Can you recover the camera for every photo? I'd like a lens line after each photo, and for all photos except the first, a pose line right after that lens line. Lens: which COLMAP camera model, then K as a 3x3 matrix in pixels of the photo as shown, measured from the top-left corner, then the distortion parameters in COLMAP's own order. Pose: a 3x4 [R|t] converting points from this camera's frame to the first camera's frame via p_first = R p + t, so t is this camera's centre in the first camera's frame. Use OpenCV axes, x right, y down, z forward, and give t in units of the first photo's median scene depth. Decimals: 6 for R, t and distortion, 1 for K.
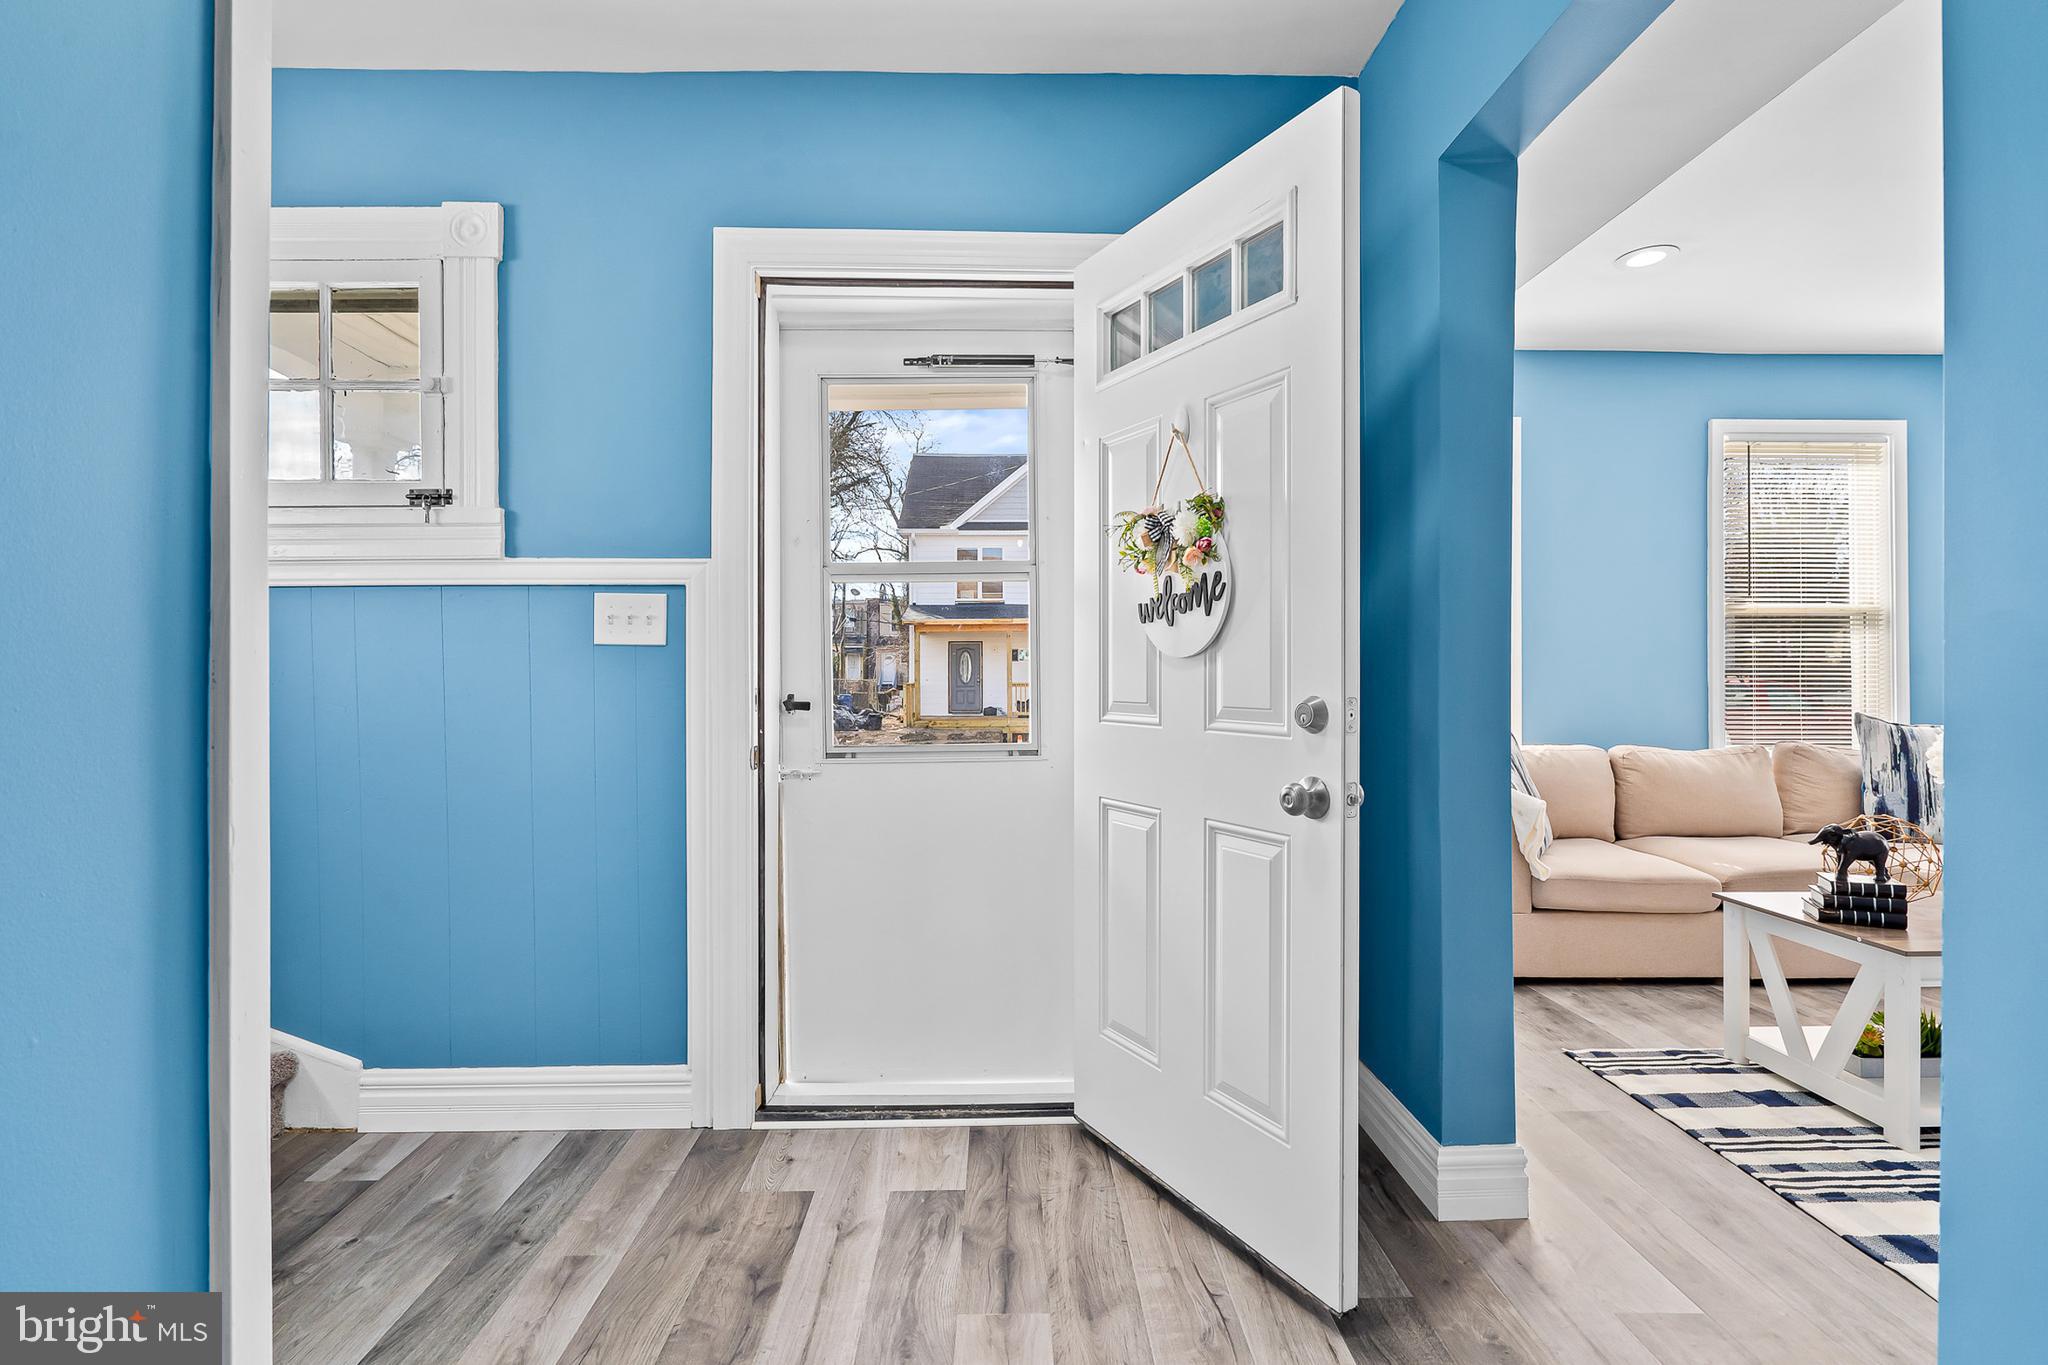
lens RADIAL K [[931.9, 0, 1019.7], [0, 931.9, 677.1], [0, 0, 1]] dist [-0.004623, 0.000151]
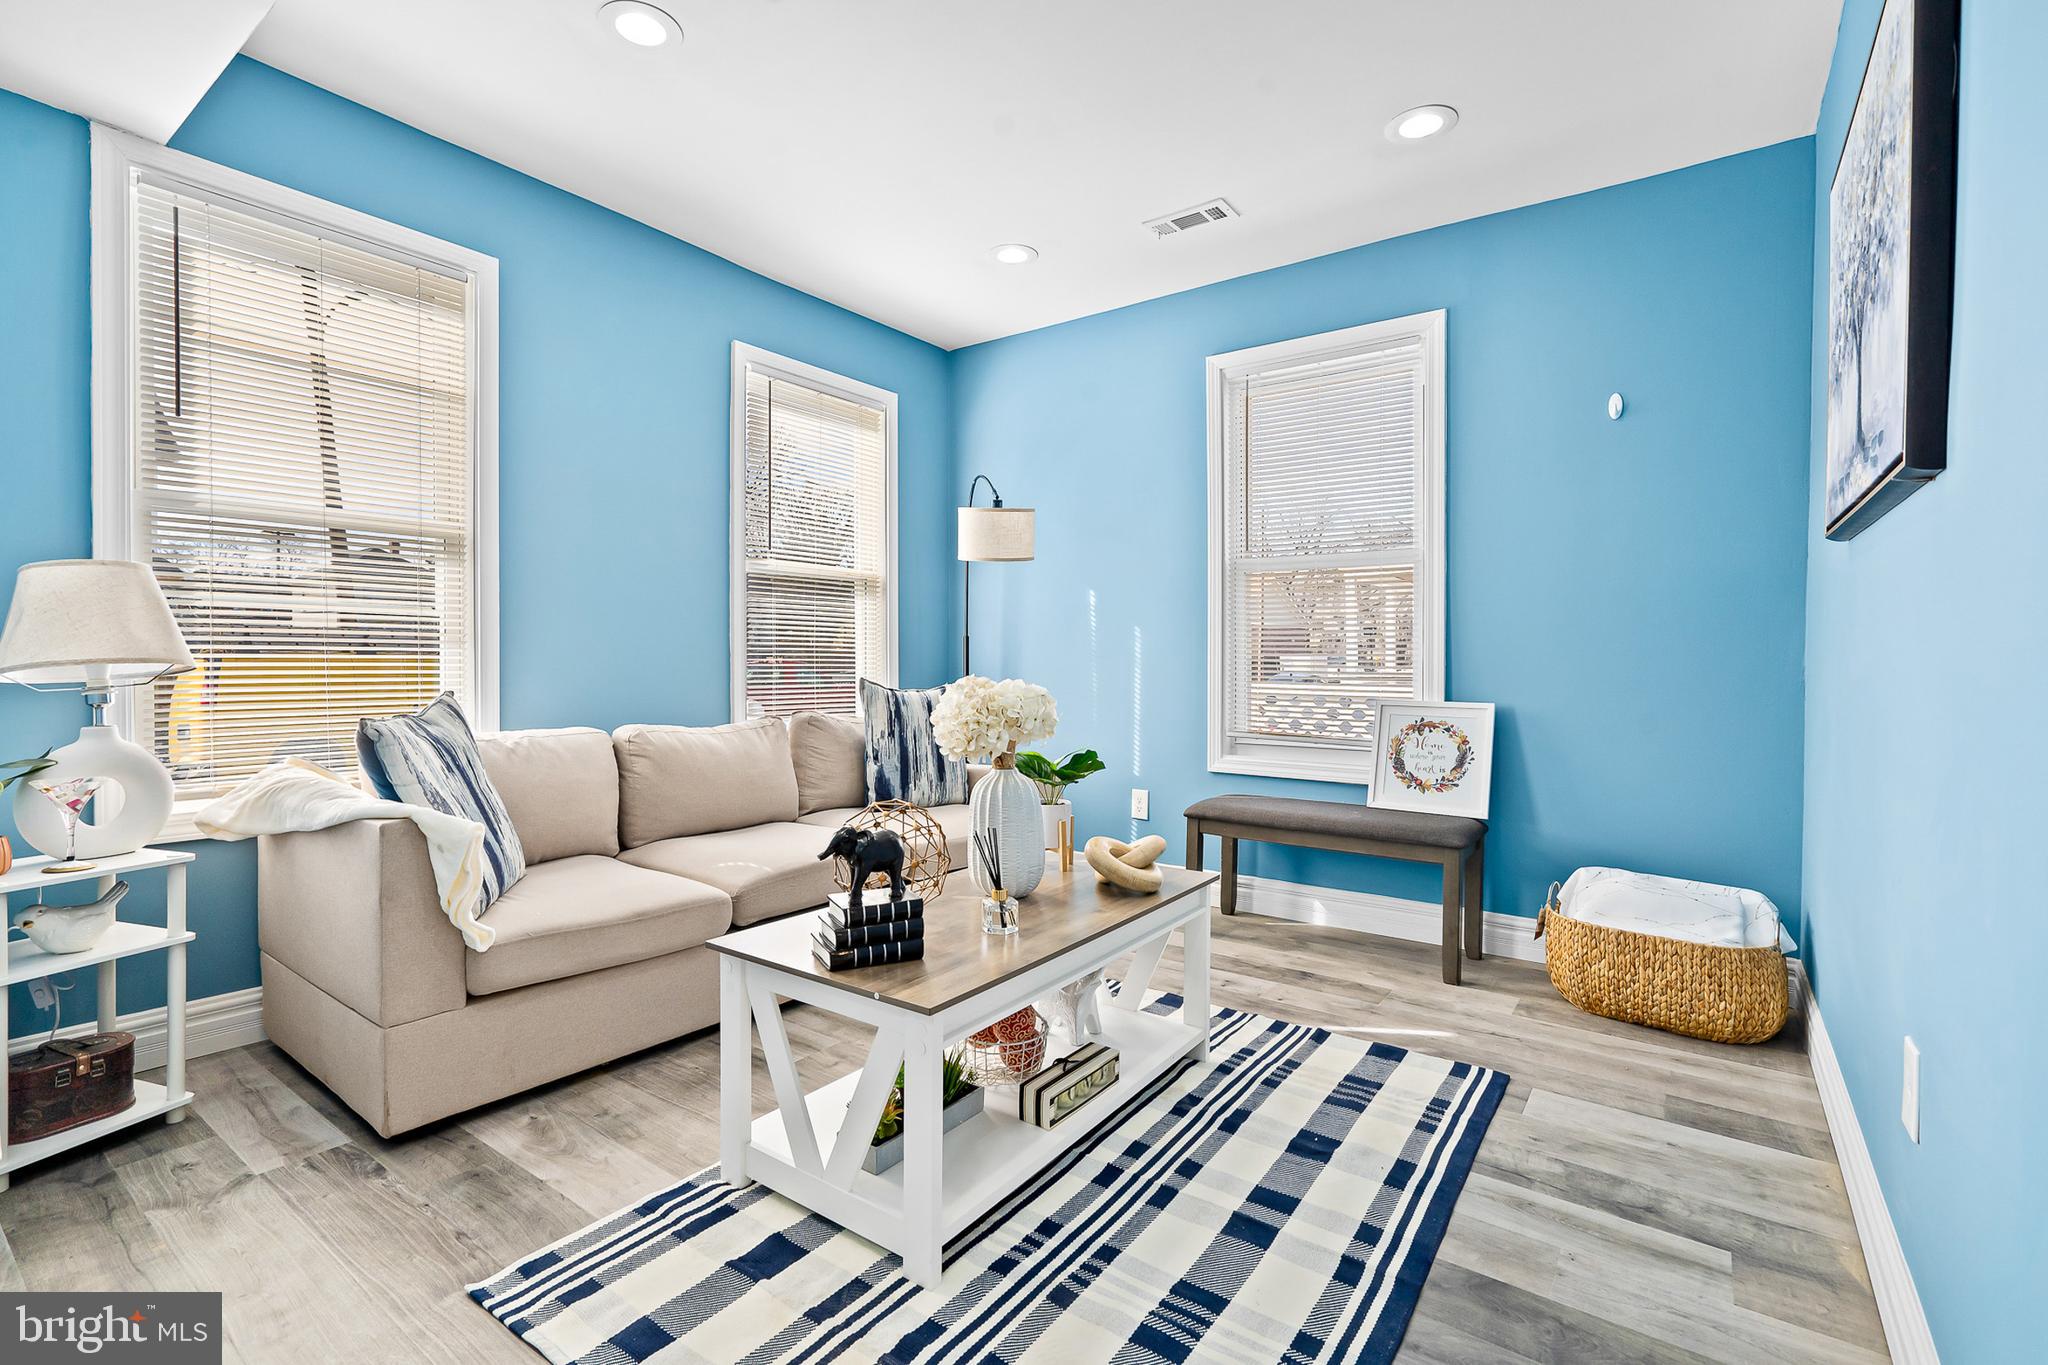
lens RADIAL K [[931.9, 0, 1023.9], [0, 931.9, 663.9], [0, 0, 1]] dist [-0.004623, 0.000151]
pose [[0.608485, 0.001324, 0.793564, 0.305334], [-0.004378, 0.999989, 0.001689, 0.026416], [-0.793553, -0.004502, 0.608485, 0.356622]]
